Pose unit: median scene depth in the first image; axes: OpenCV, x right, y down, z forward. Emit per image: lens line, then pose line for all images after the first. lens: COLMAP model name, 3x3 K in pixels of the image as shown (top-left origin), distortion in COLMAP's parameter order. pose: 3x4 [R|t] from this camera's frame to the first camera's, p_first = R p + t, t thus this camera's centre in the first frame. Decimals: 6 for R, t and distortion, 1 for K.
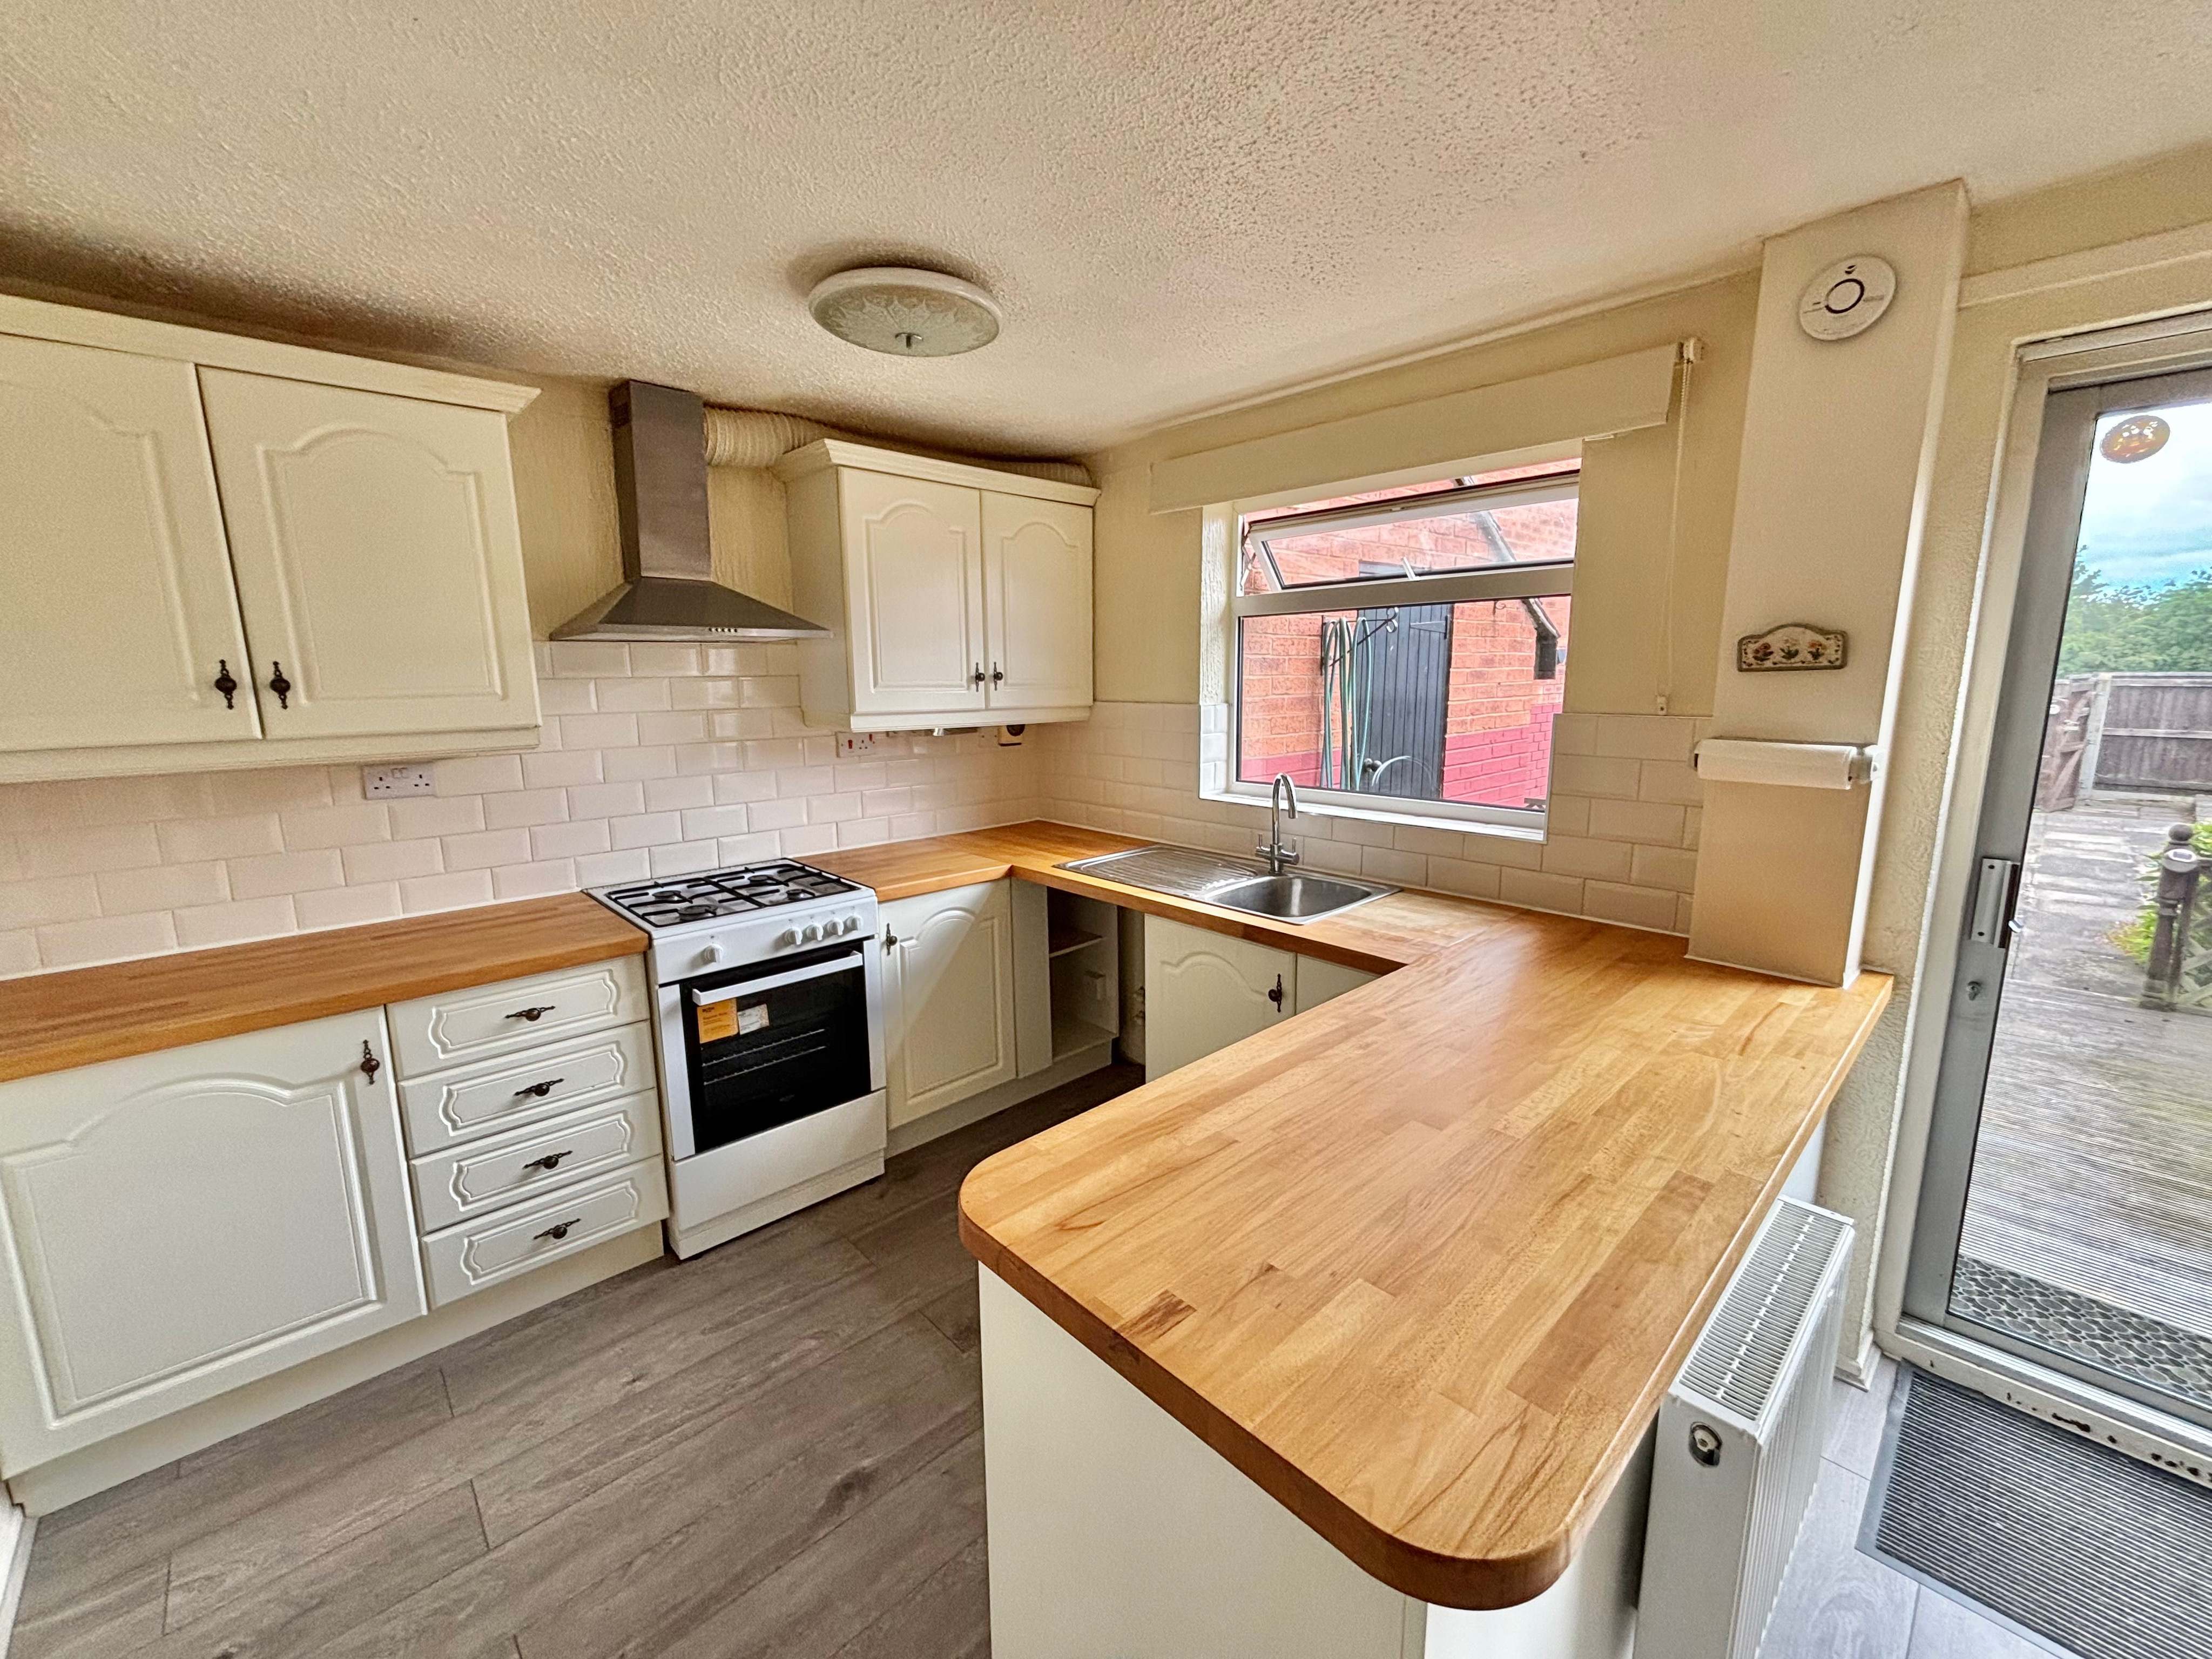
lens RADIAL K [[896.4, 0, 1110.1], [0, 896.4, 829.3], [0, 0, 1]] dist [0.005363, -0.000413]
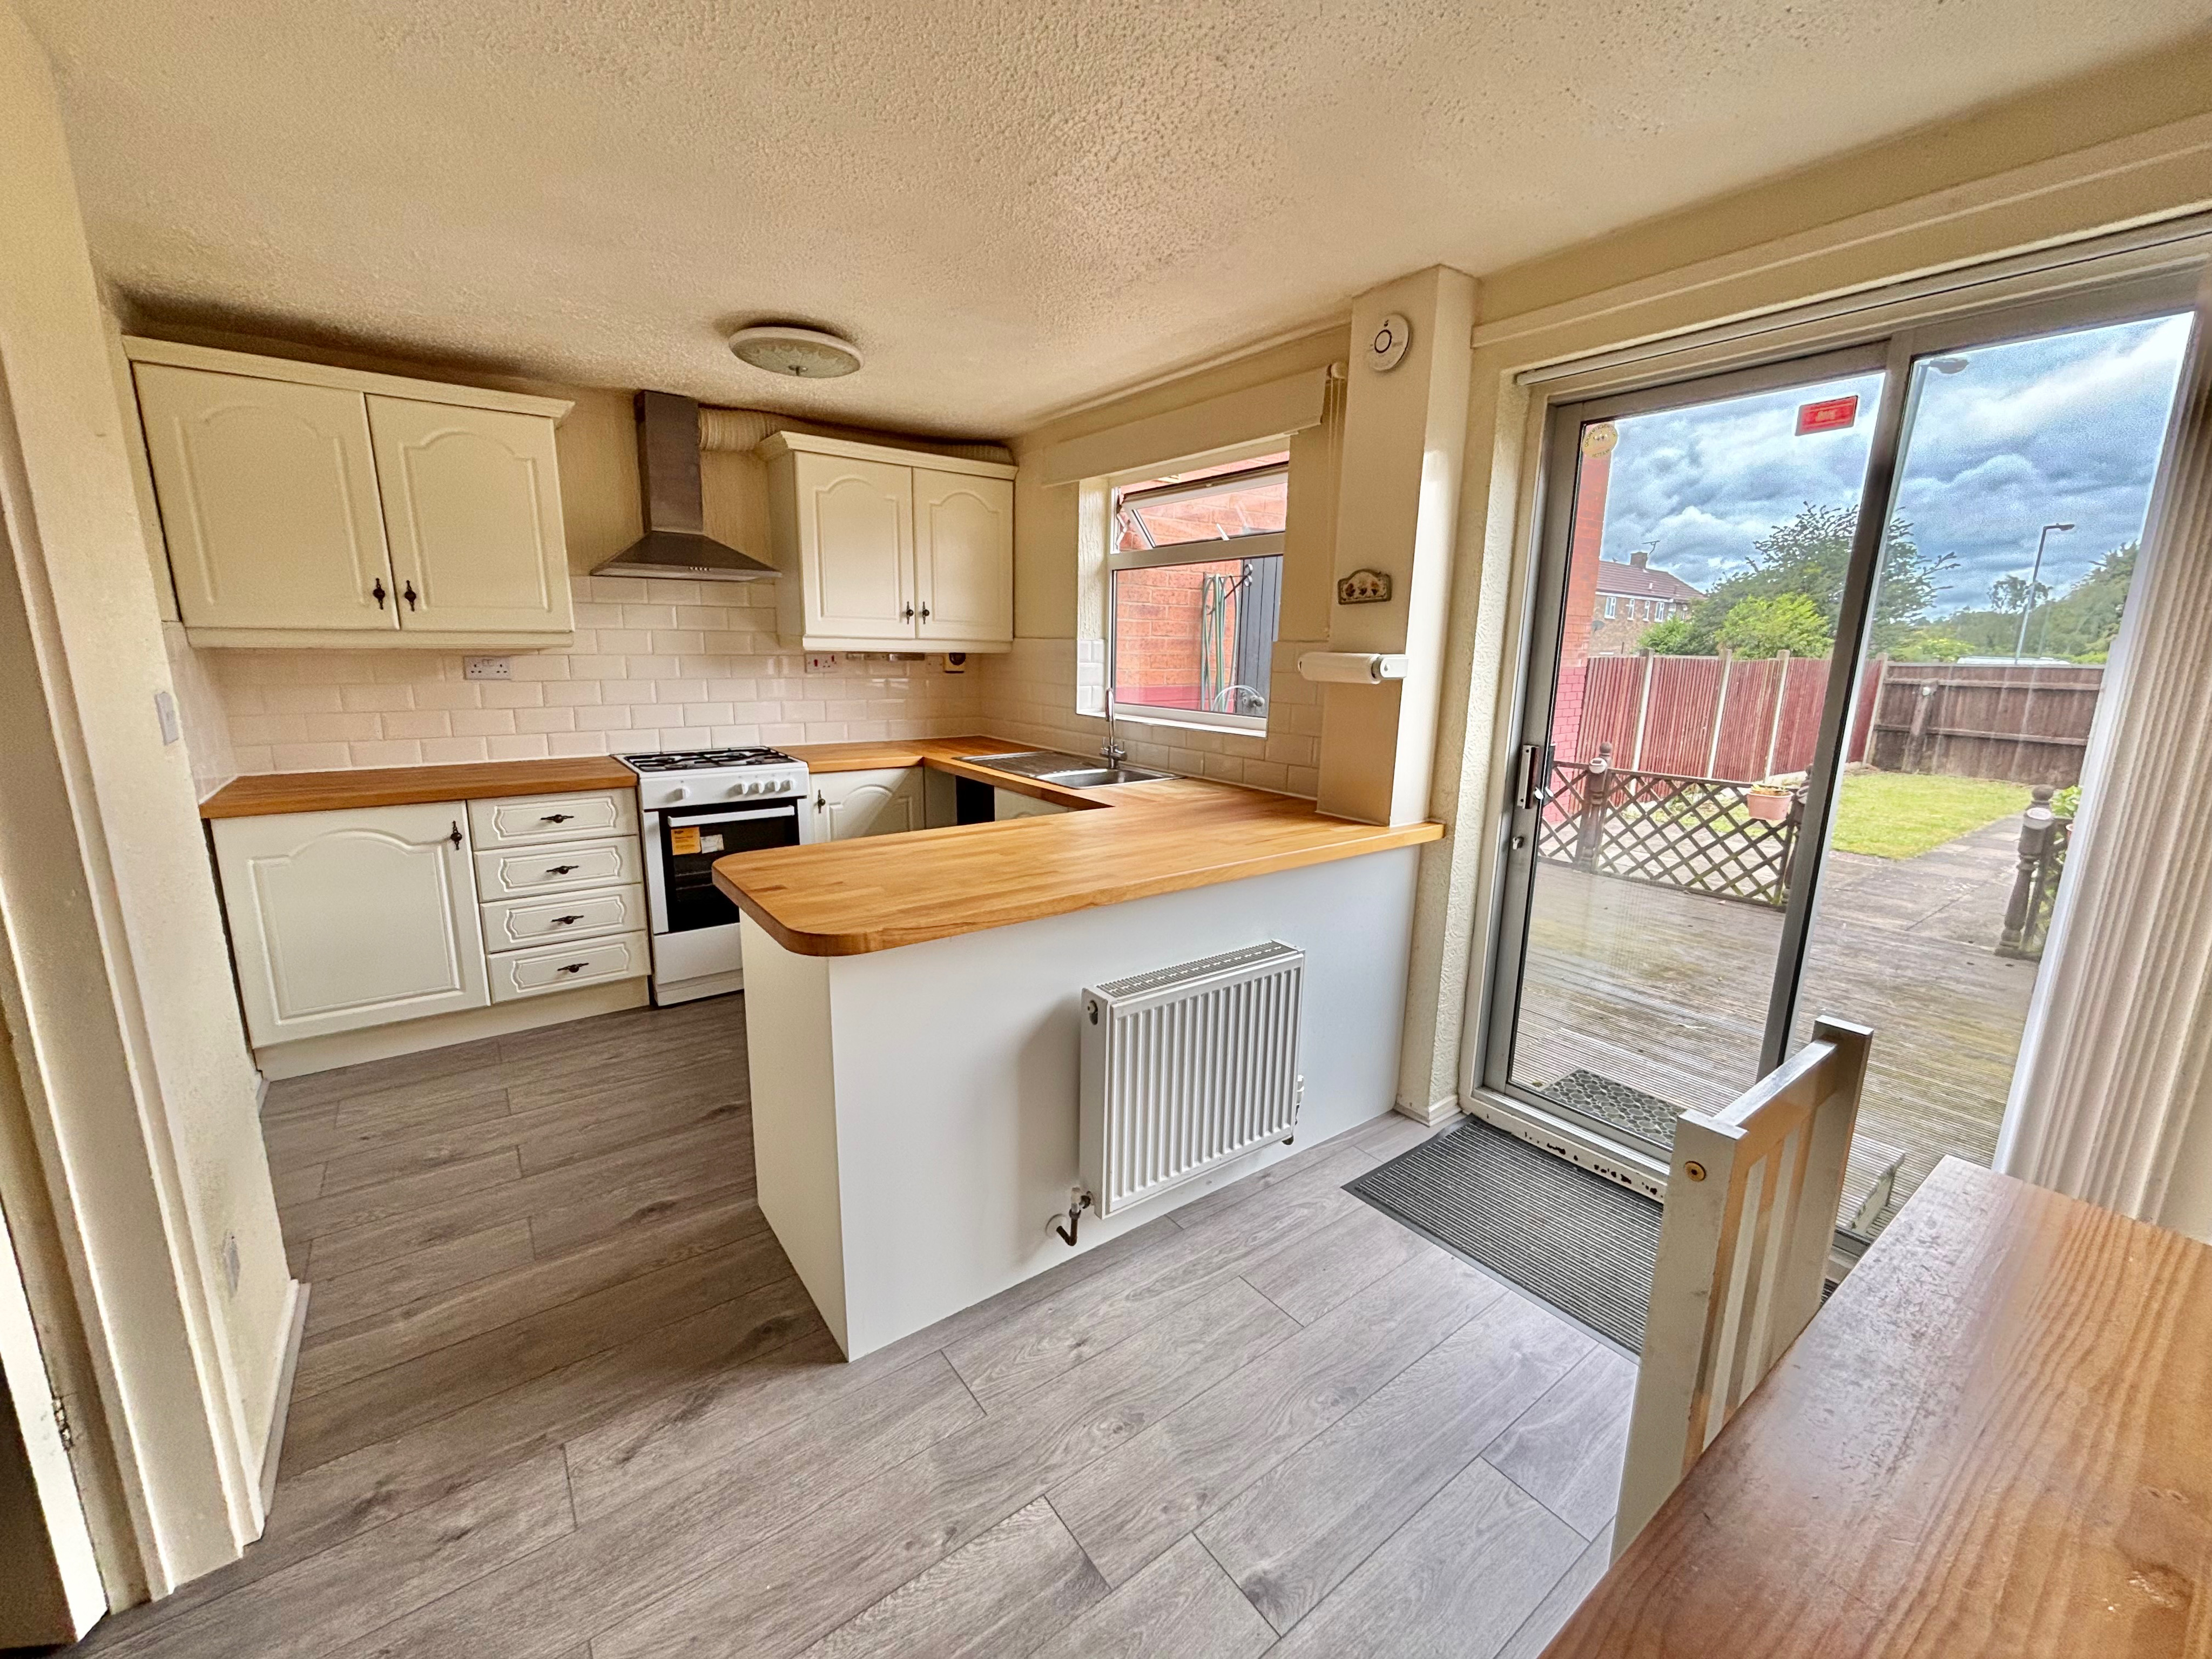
lens RADIAL K [[896.4, 0, 1103.8], [0, 896.4, 828.5], [0, 0, 1]] dist [0.005363, -0.000413]
pose [[0.992297, 0.048360, -0.114054, 0.388600], [-0.044831, 0.998439, 0.033302, 0.112756], [0.115486, -0.027932, 0.992916, -0.350939]]
